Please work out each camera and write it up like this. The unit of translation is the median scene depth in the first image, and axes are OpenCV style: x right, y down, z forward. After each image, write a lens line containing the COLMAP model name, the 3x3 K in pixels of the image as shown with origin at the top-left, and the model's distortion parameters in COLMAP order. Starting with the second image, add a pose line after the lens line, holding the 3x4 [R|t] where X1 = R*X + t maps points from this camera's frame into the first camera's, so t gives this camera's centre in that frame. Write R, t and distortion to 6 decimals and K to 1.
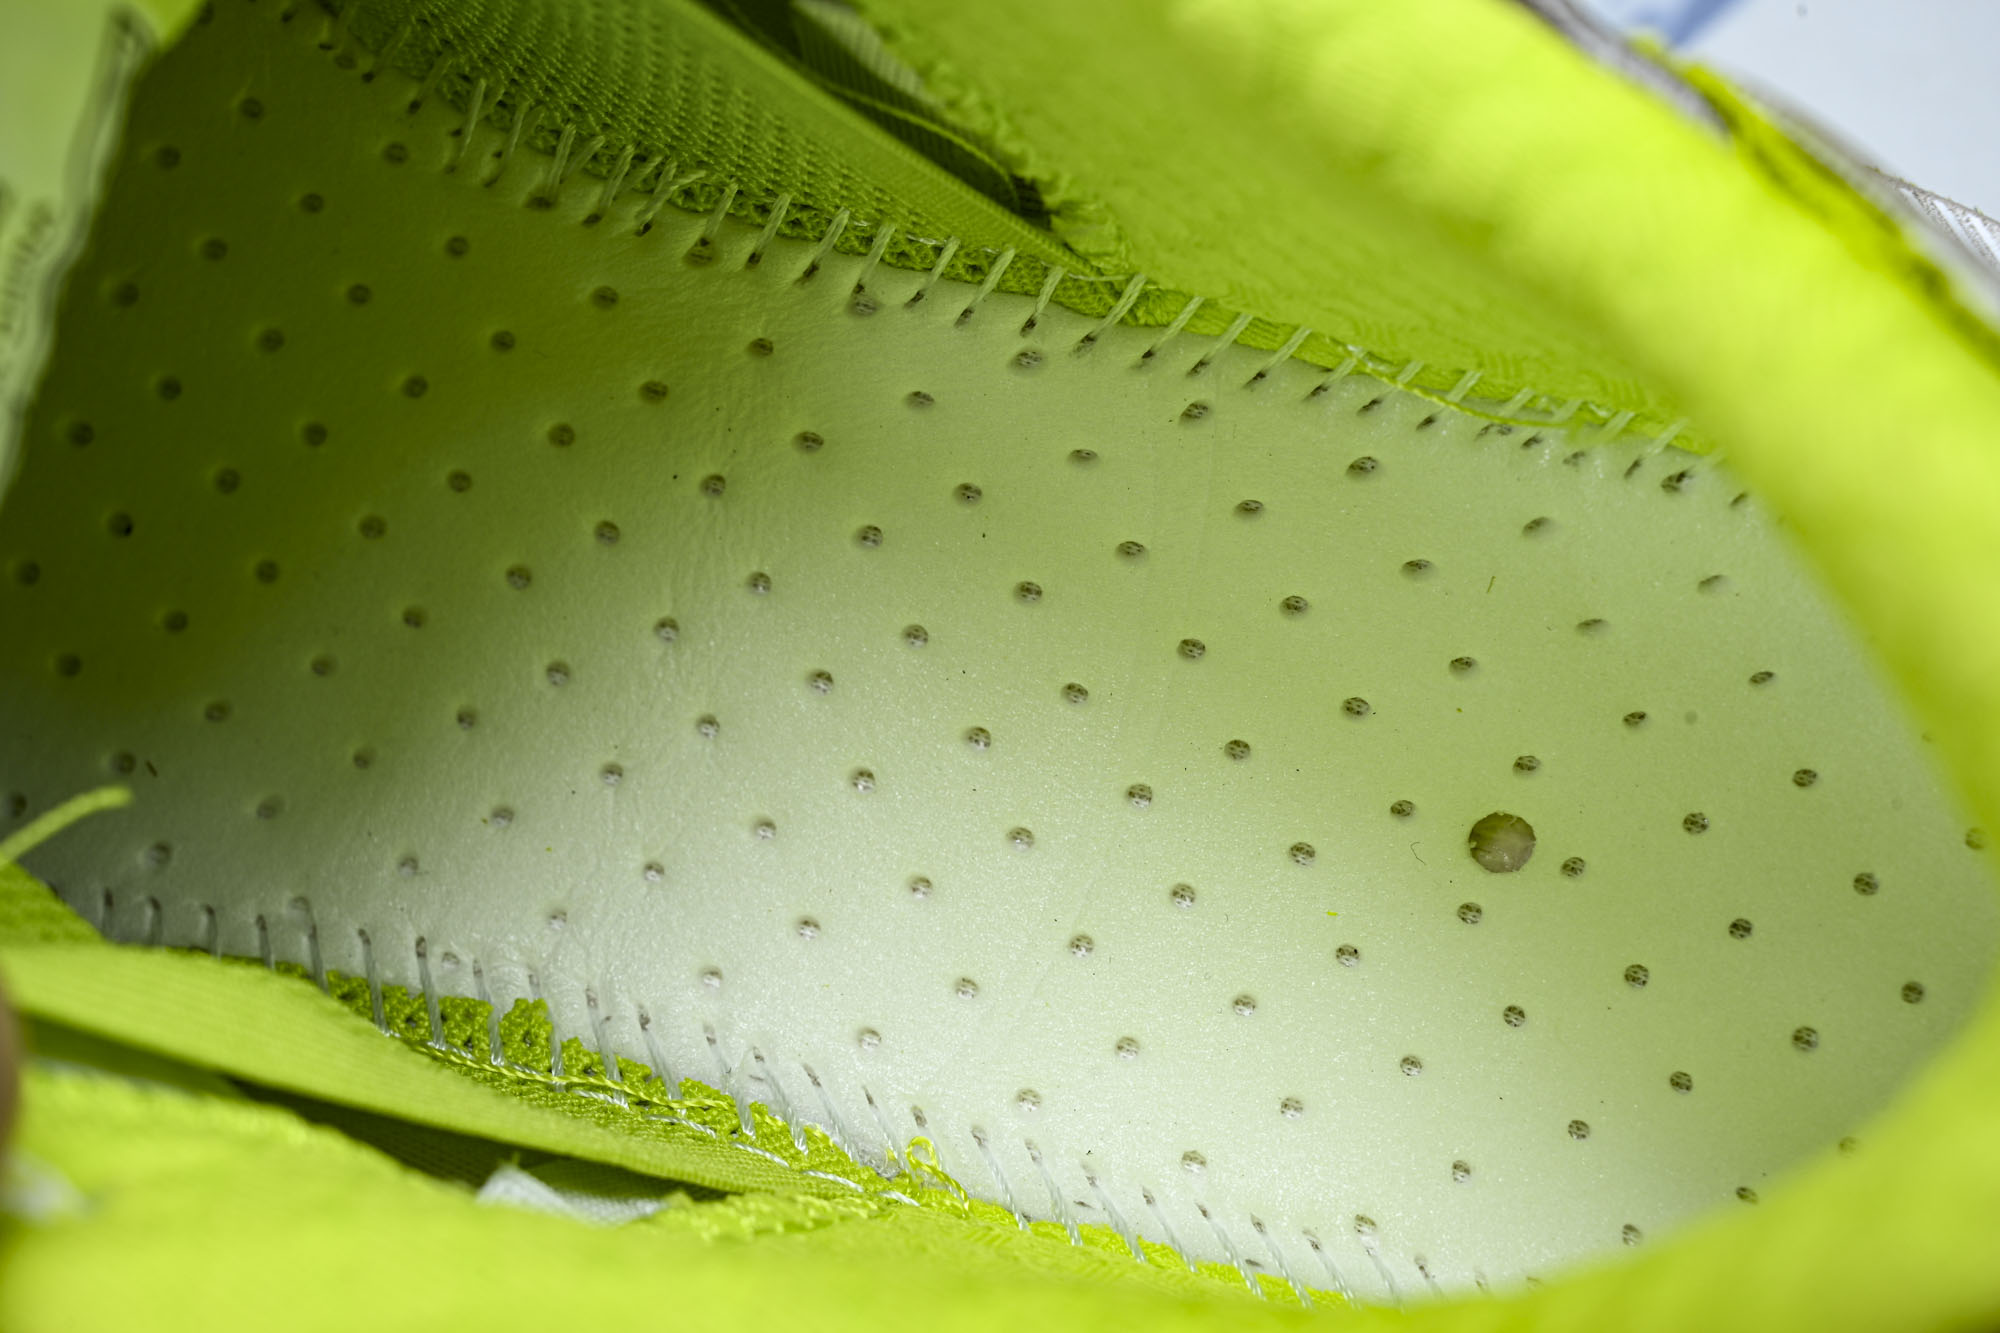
lens RADIAL K [[4047.0, 0, 1000.0], [0, 4047.0, 666.5], [0, 0, 1]] dist [-0.017980, -0.390326]
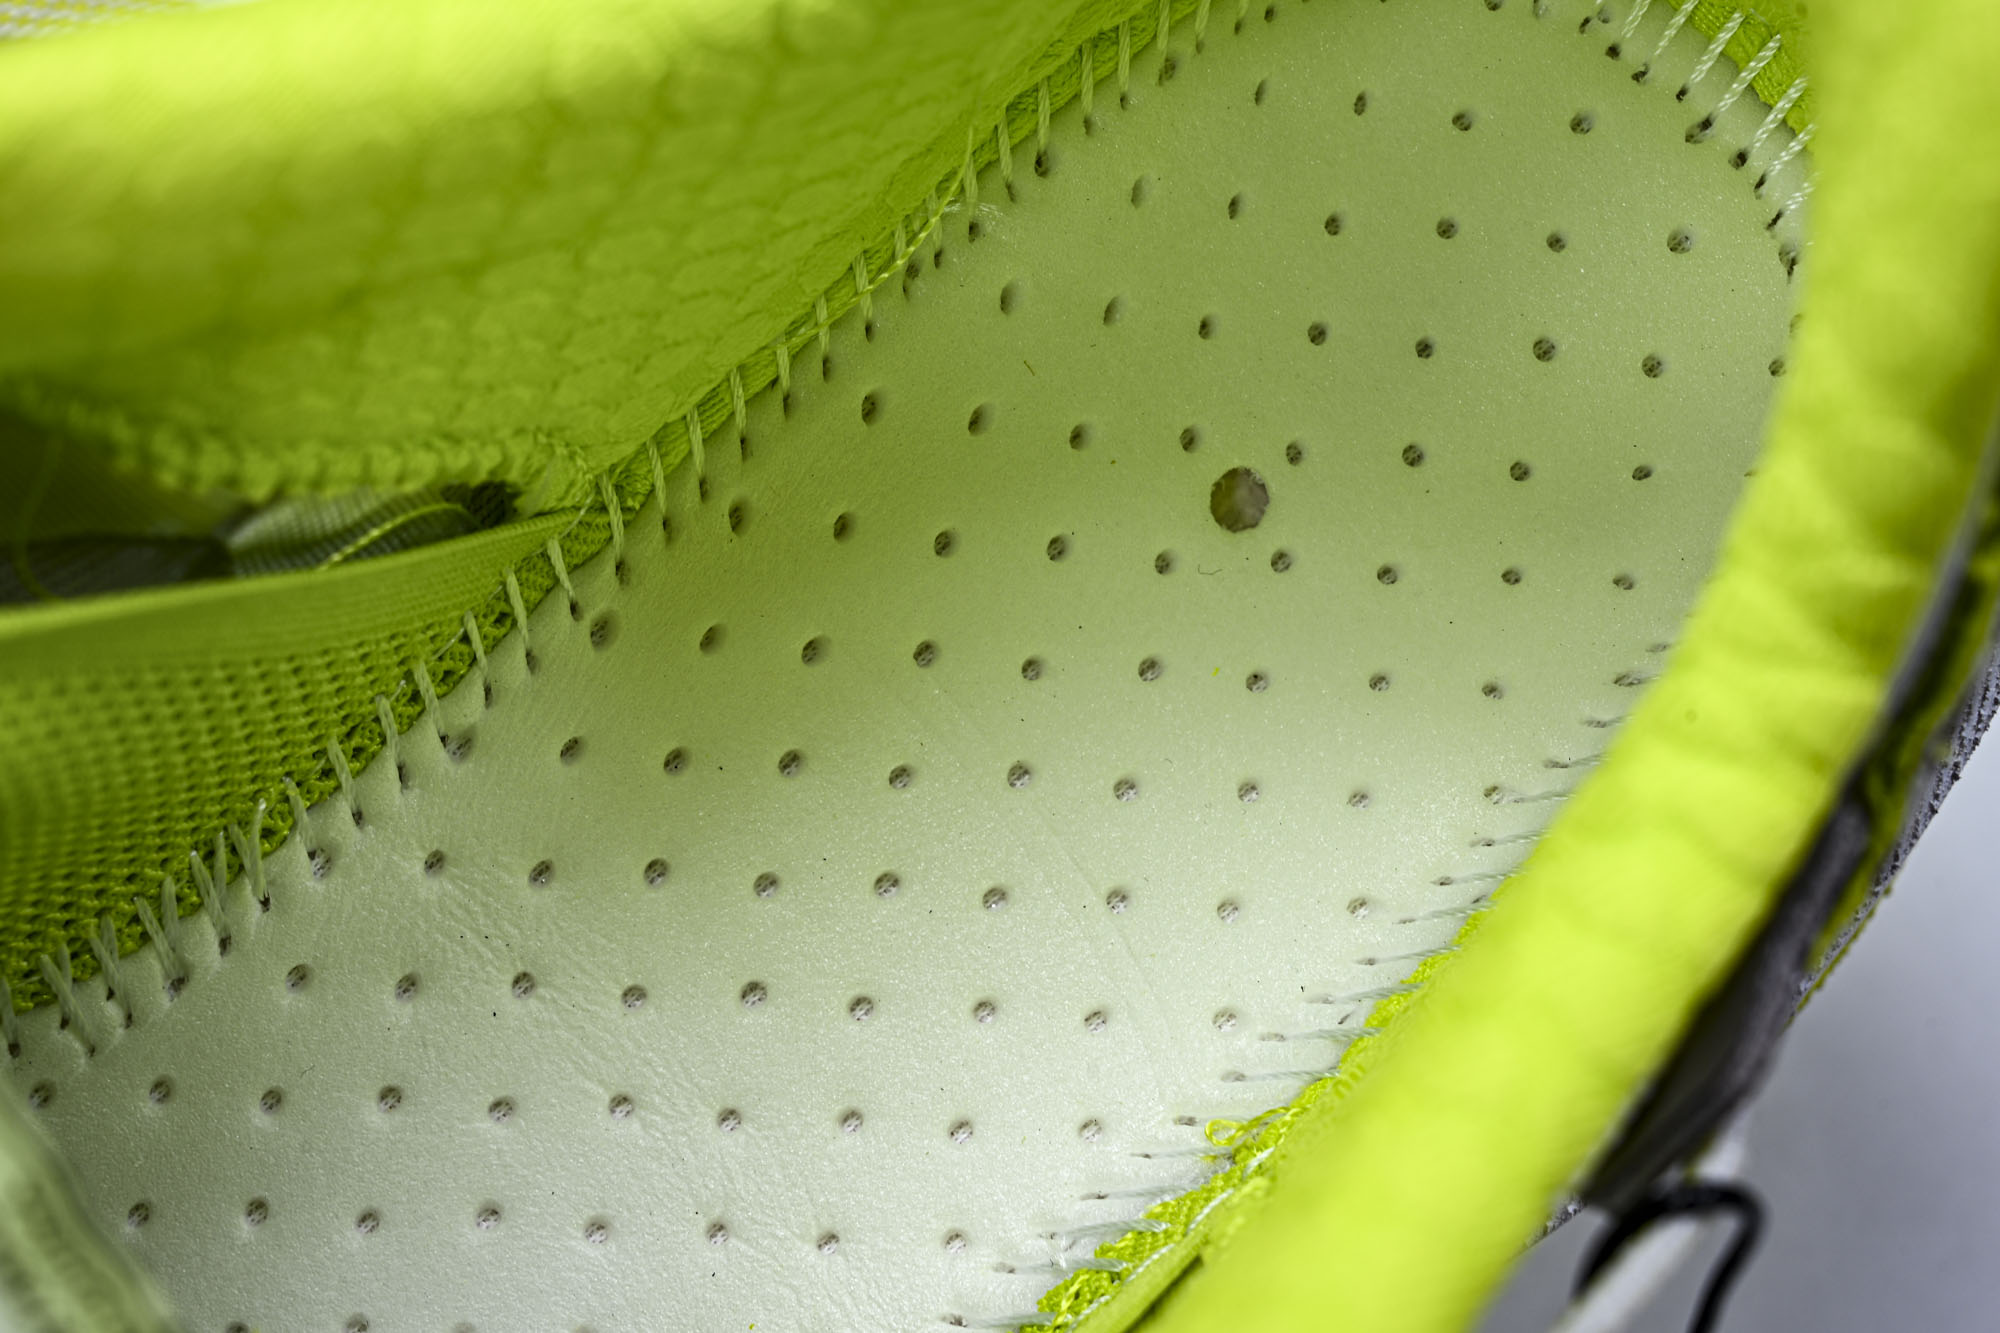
lens RADIAL K [[4047.0, 0, 1000.0], [0, 4047.0, 666.5], [0, 0, 1]] dist [-0.017980, -0.390326]
pose [[0.498016, -0.814589, 0.297364, -0.250079], [0.849812, 0.526720, 0.019643, -0.006737], [-0.172629, 0.242921, 0.954562, 0.026171]]
